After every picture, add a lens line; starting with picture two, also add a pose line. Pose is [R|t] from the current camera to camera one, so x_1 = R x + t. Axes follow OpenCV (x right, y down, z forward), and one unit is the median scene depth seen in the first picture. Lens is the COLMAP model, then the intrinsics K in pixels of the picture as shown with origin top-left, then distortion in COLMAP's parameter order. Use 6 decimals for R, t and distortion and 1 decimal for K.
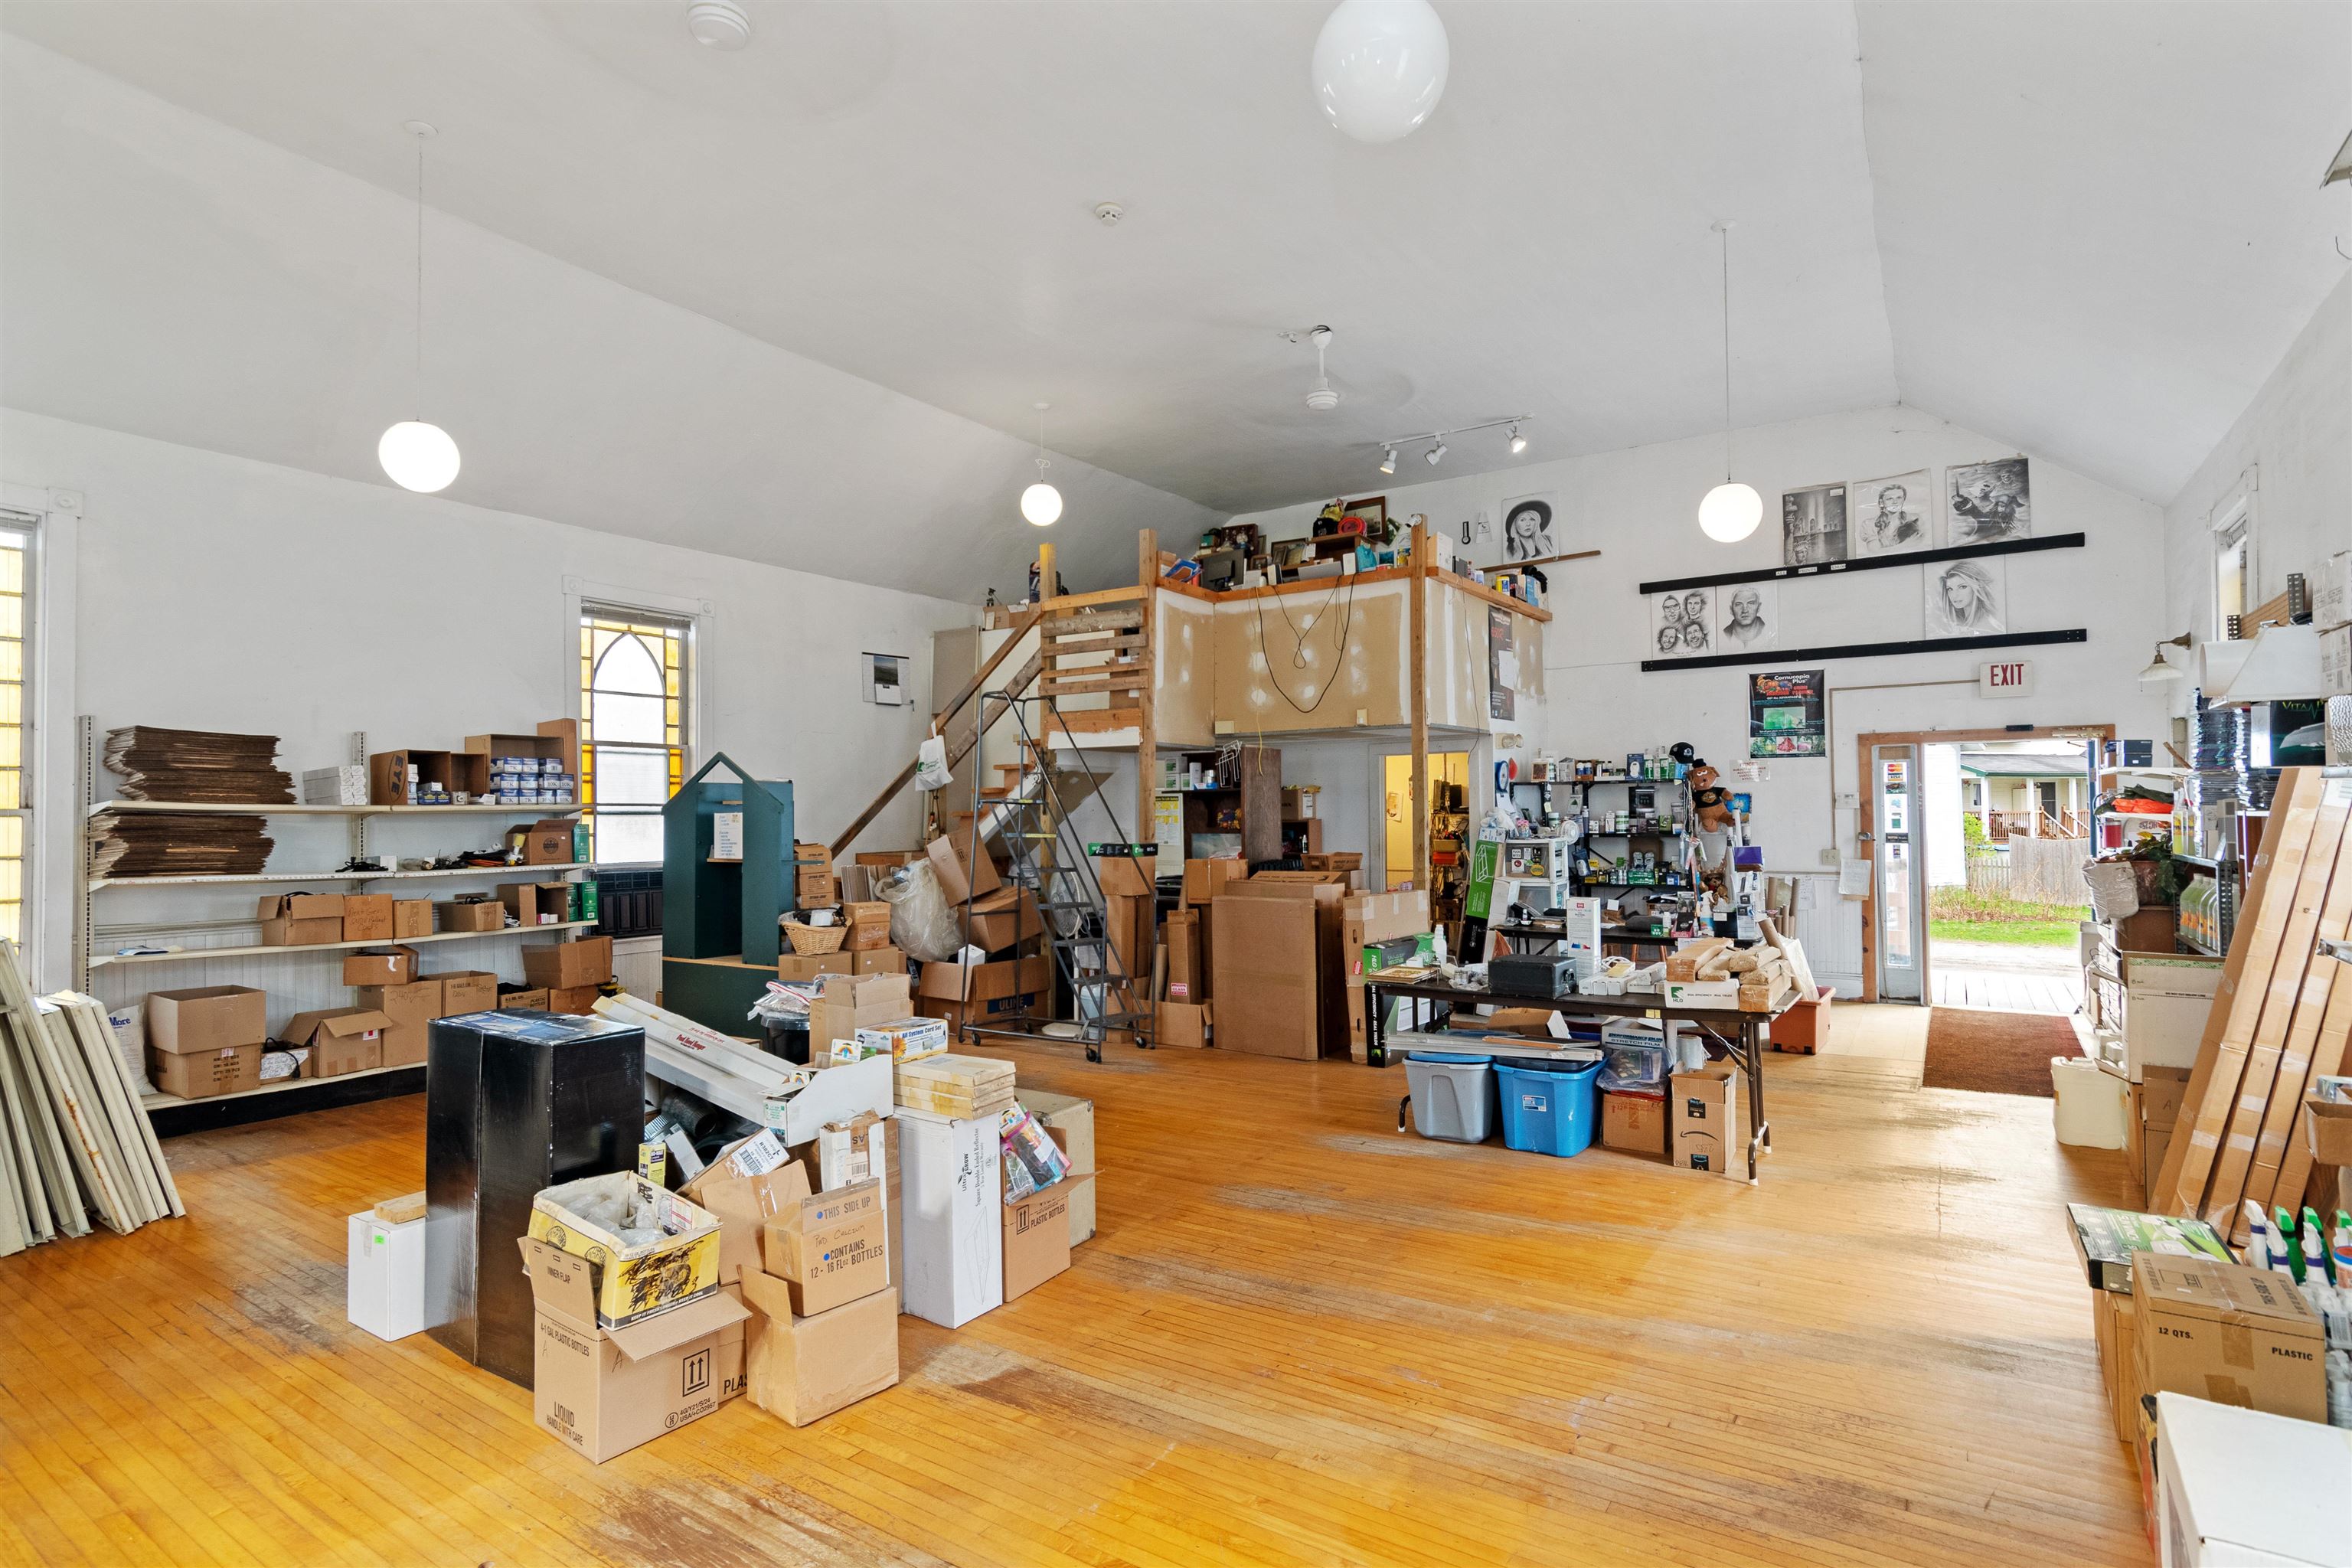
lens RADIAL K [[1160.4, 0, 1183.2], [0, 1160.4, 788.0], [0, 0, 1]] dist [-0.001243, 0.000614]
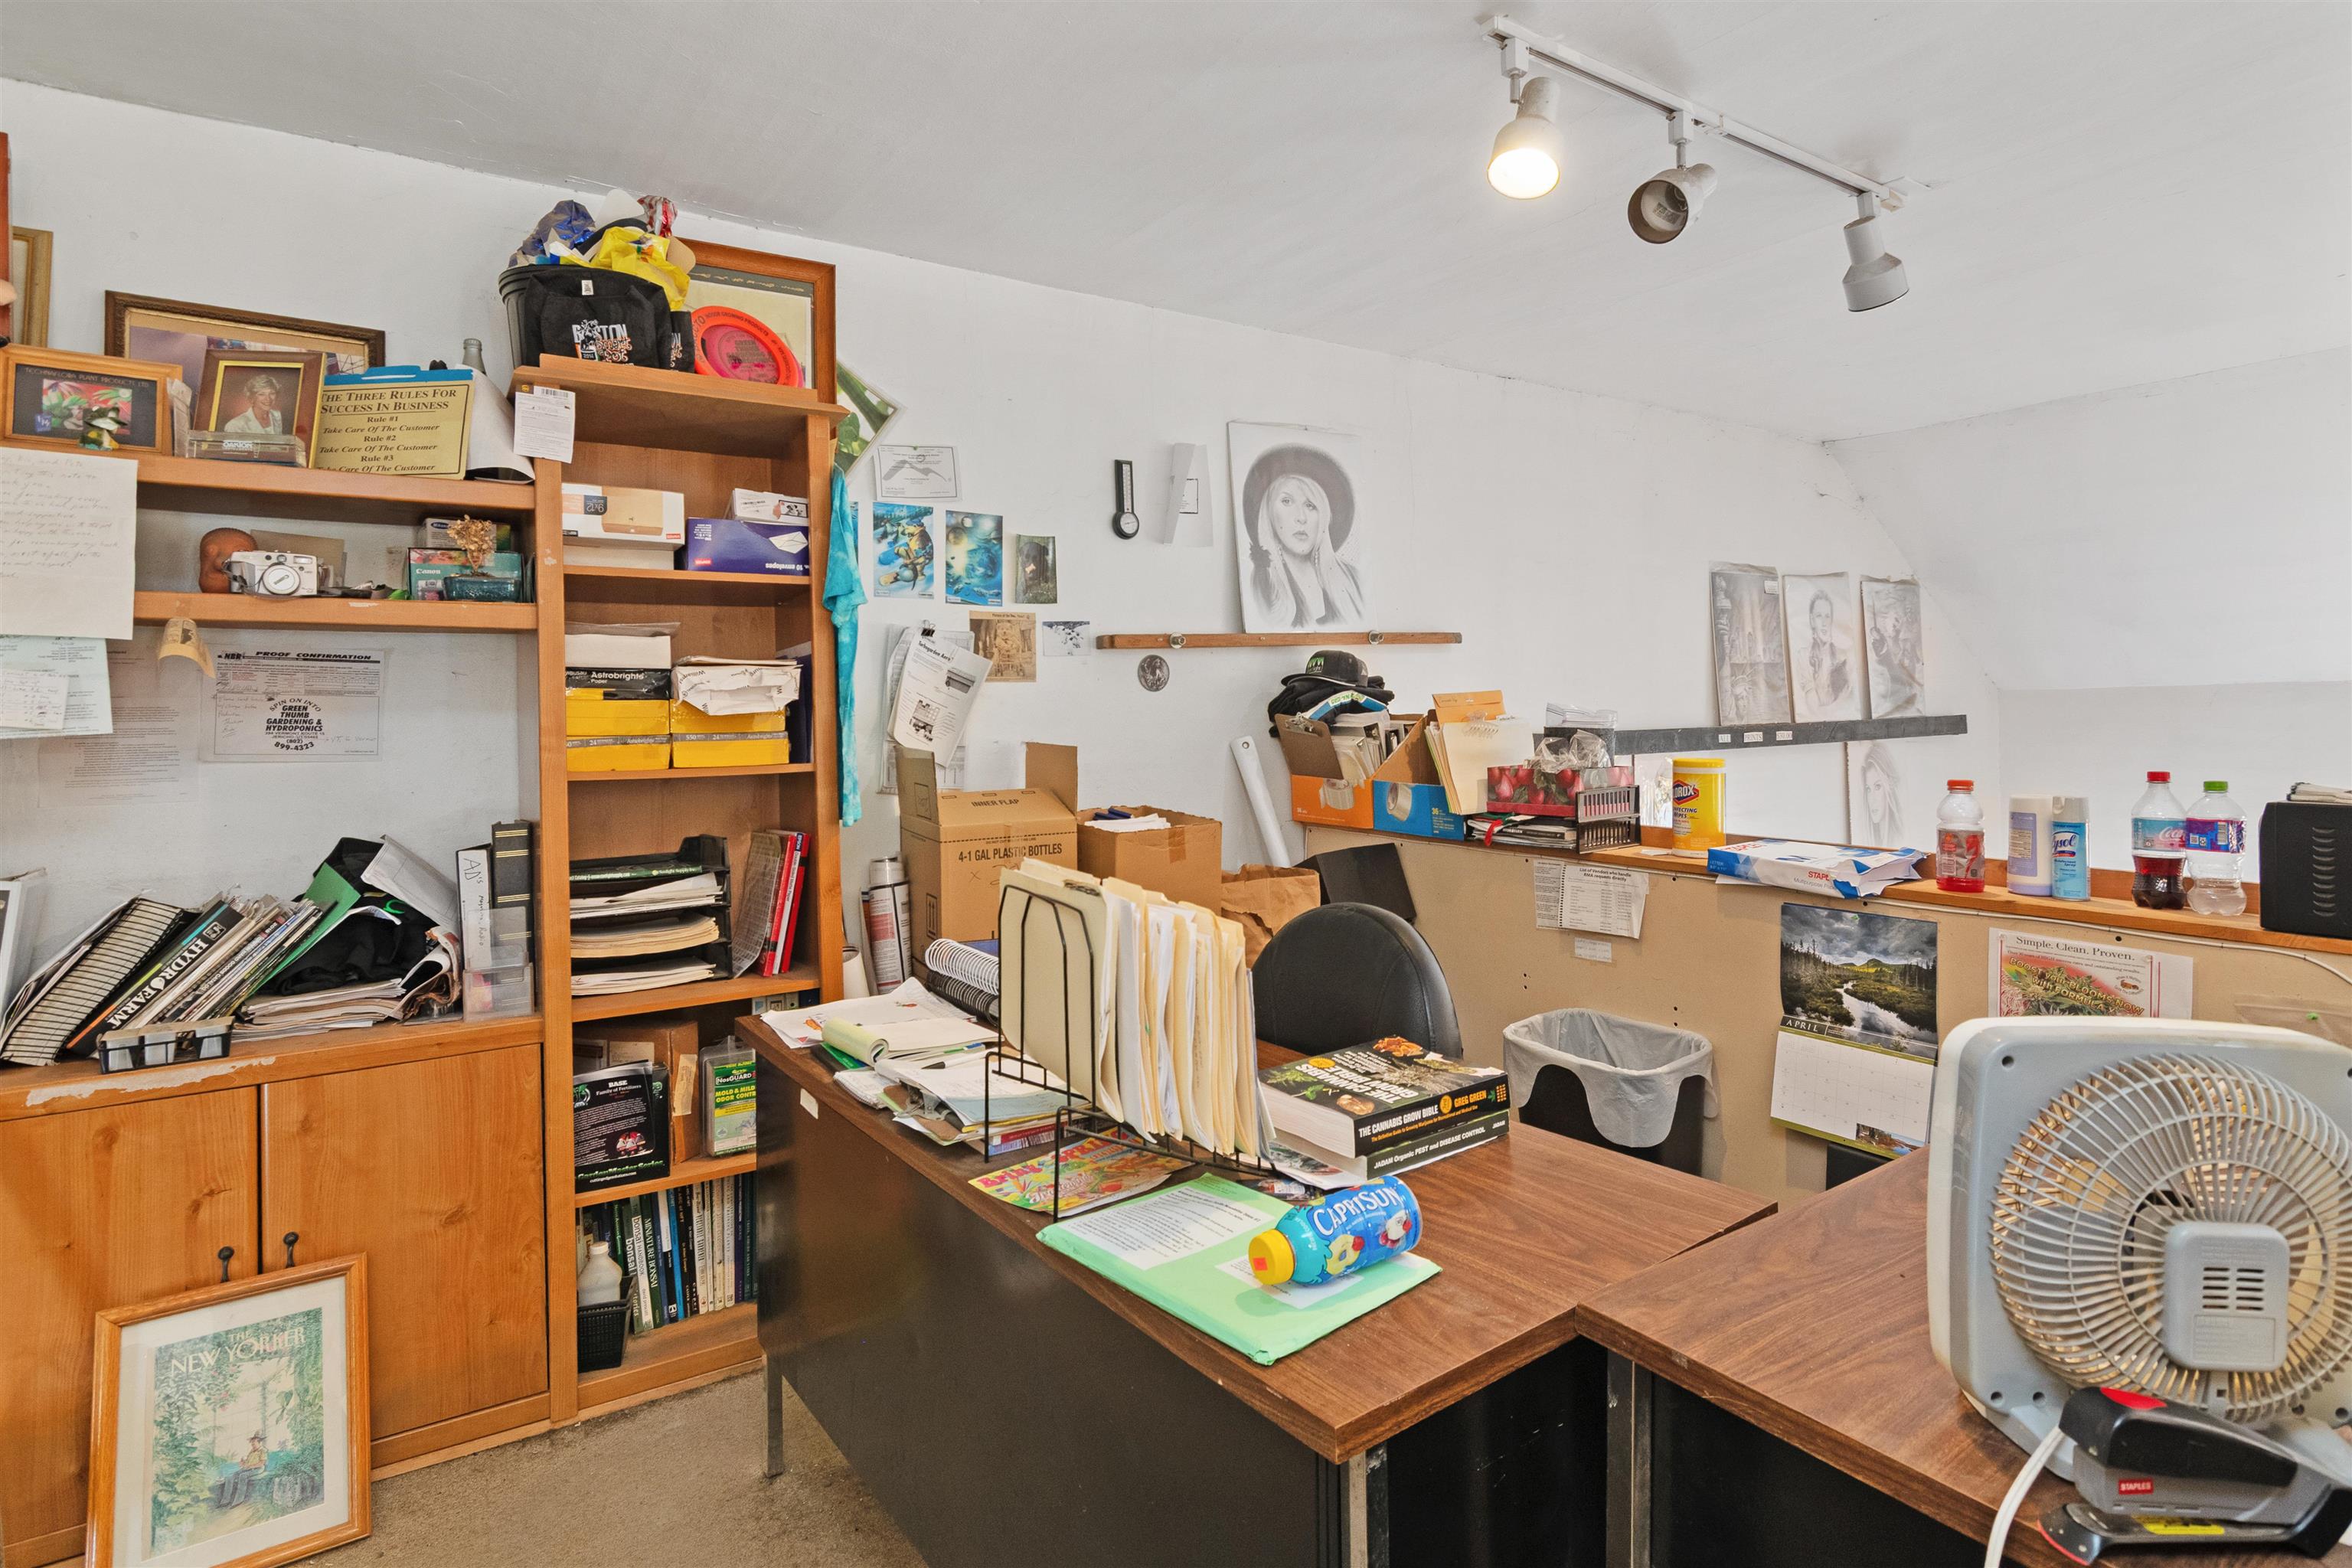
lens RADIAL K [[1213.0, 0, 1171.3], [0, 1213.0, 715.7], [0, 0, 1]] dist [0.011646, 0.000147]
pose [[0.400223, 0.008882, 0.916375, -0.030118], [0.001429, 0.999946, -0.010316, -0.195725], [-0.916416, 0.005438, 0.400189, 1.041500]]
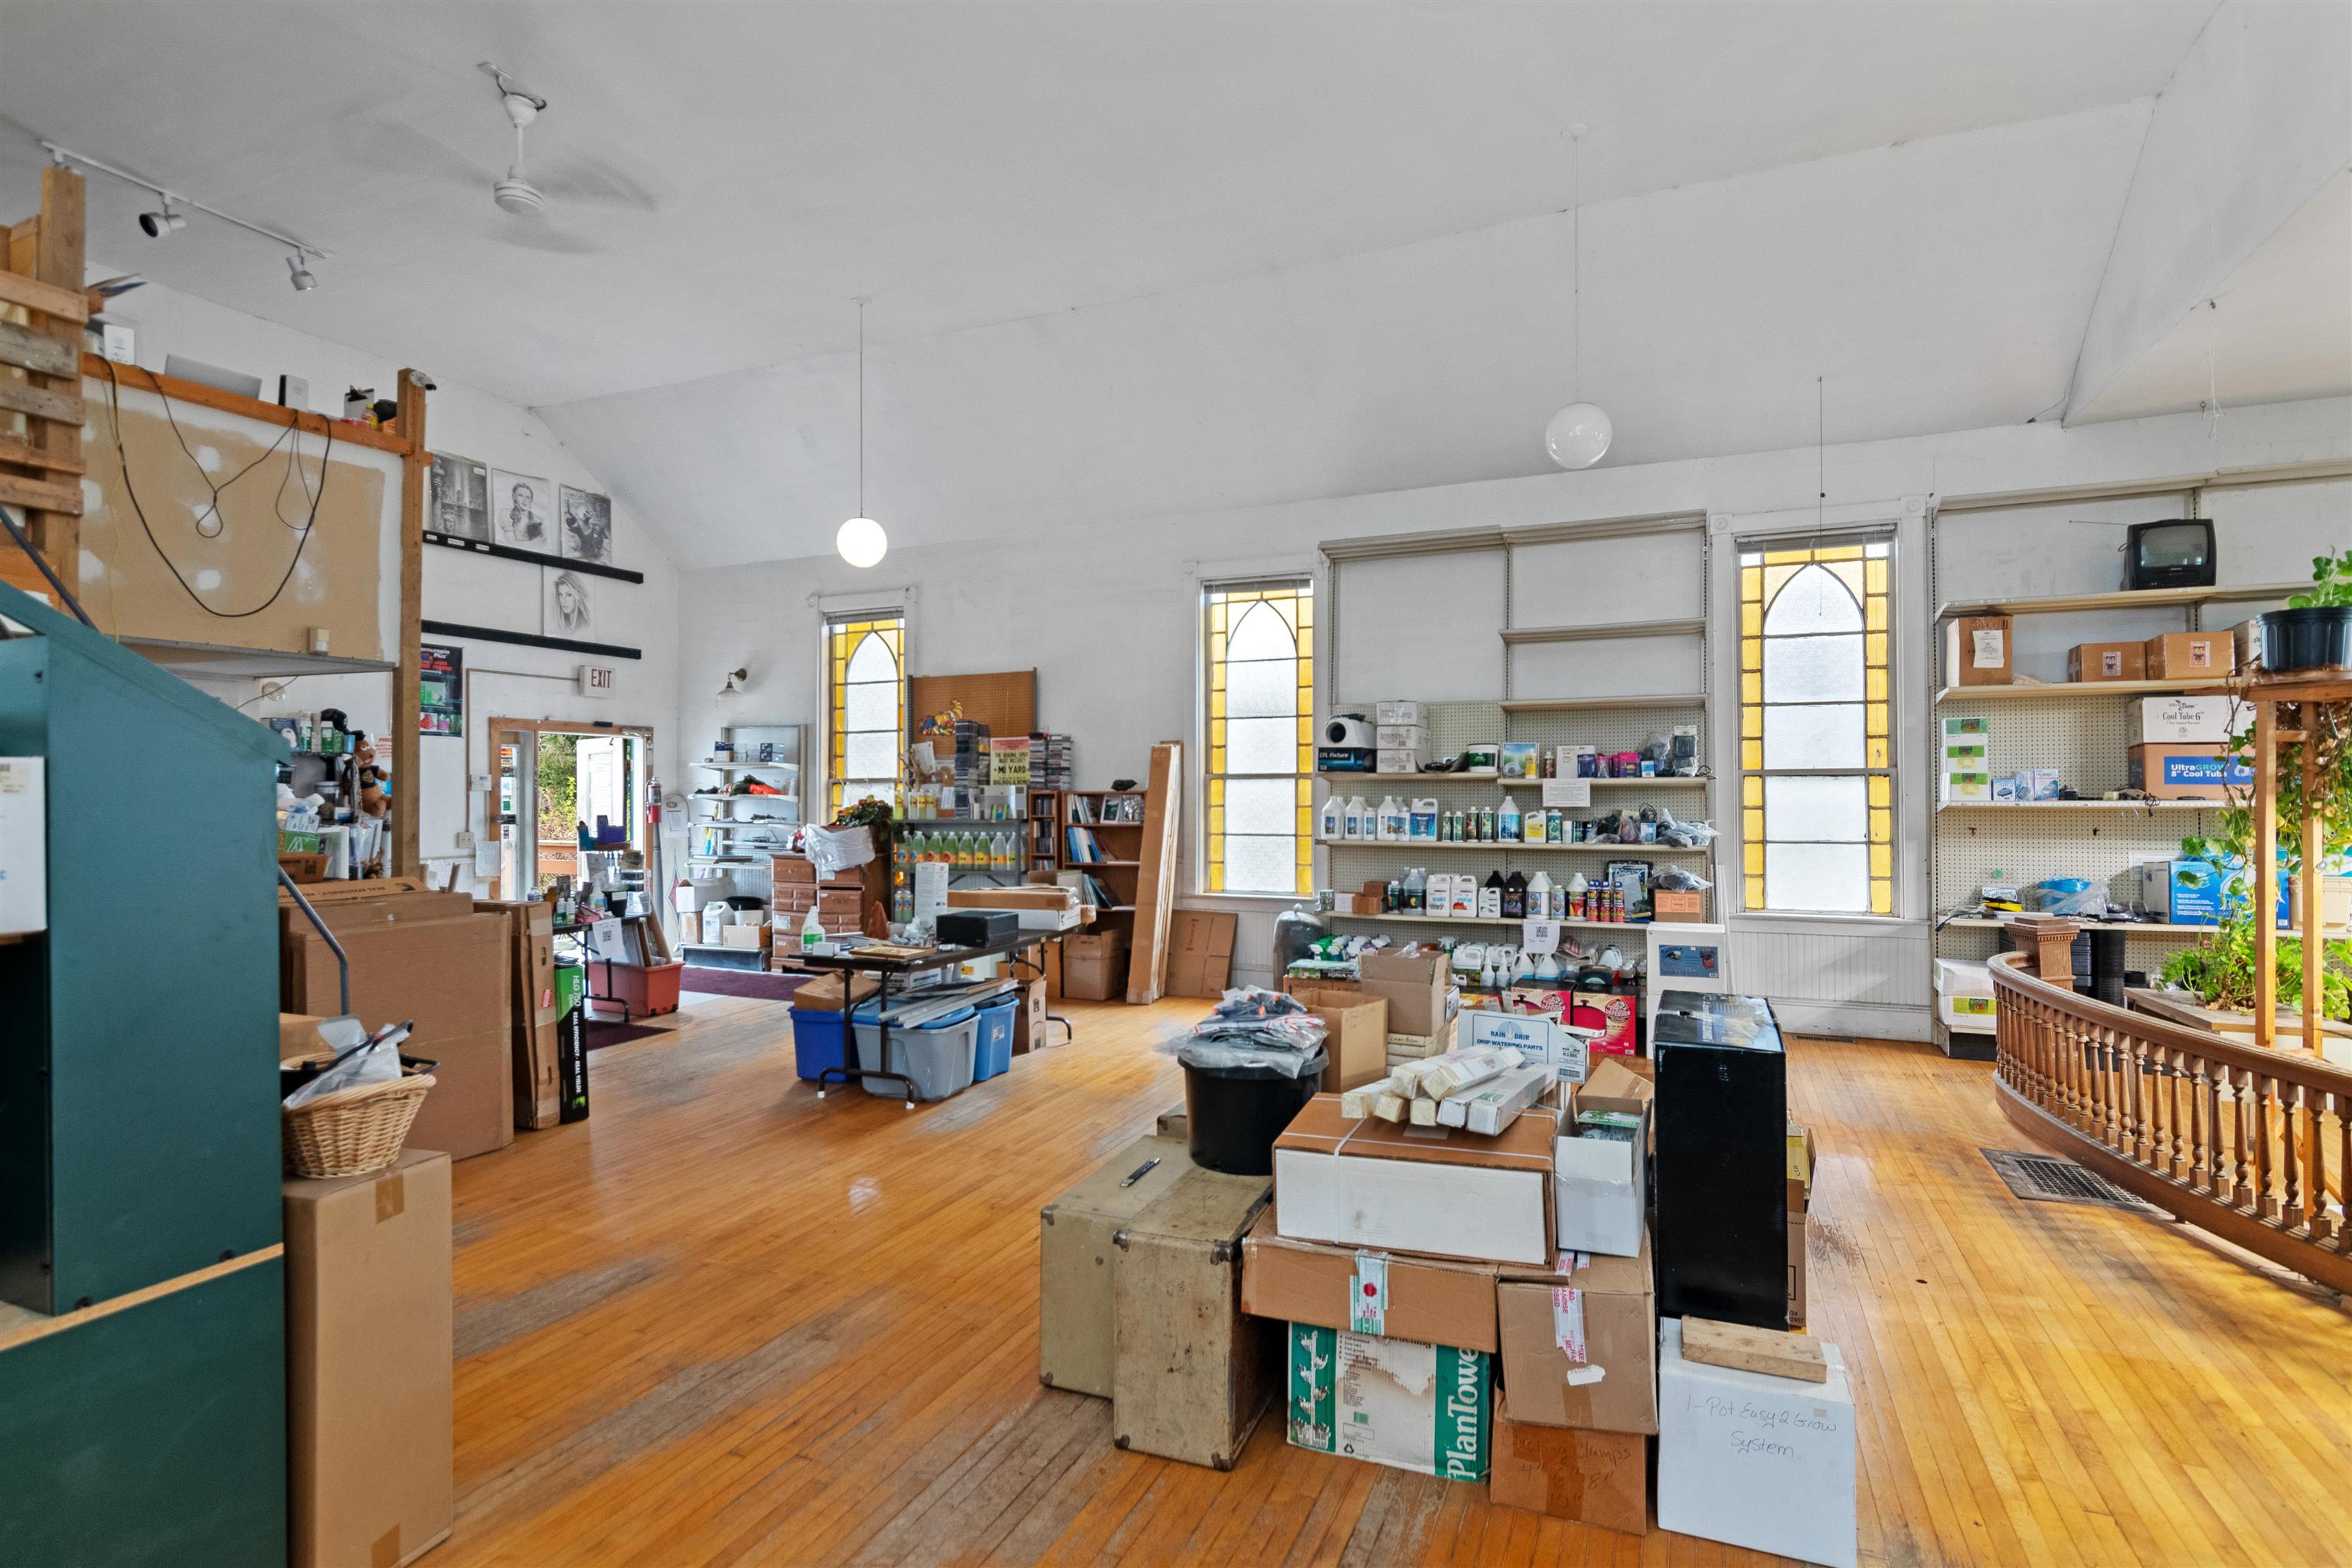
lens RADIAL K [[1160.4, 0, 1166.0], [0, 1160.4, 783.2], [0, 0, 1]] dist [-0.001243, 0.000614]
pose [[-0.152344, 0.017130, 0.988179, -0.506084], [-0.016922, 0.999658, -0.019938, 0.021155], [-0.988183, -0.019760, -0.152002, 0.573633]]
